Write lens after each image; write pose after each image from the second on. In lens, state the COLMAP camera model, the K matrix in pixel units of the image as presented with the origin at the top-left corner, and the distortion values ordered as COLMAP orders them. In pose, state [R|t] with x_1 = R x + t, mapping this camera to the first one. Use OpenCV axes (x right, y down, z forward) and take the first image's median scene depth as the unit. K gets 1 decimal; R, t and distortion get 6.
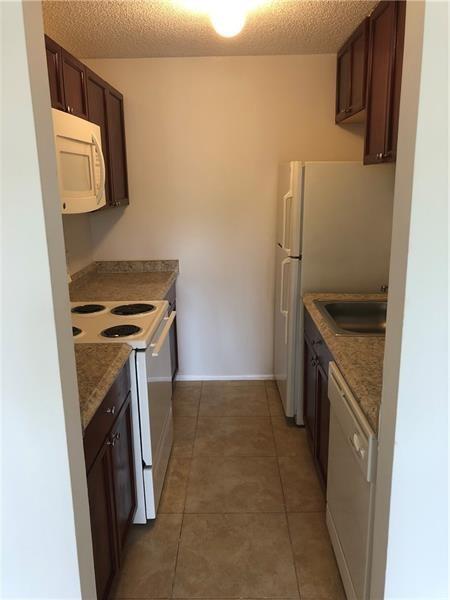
lens RADIAL K [[491.4, 0, 224.1], [0, 491.4, 299.2], [0, 0, 1]] dist [0.025709, -0.017743]
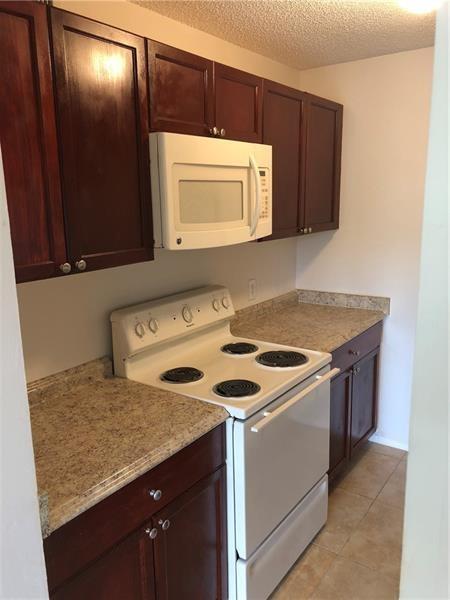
lens RADIAL K [[491.4, 0, 223.8], [0, 491.4, 296.8], [0, 0, 1]] dist [0.025709, -0.017743]
pose [[0.821163, 0.117823, -0.558399, 0.187296], [-0.127941, 0.991558, 0.021075, -0.087352], [0.556168, 0.054137, 0.829305, 0.229516]]
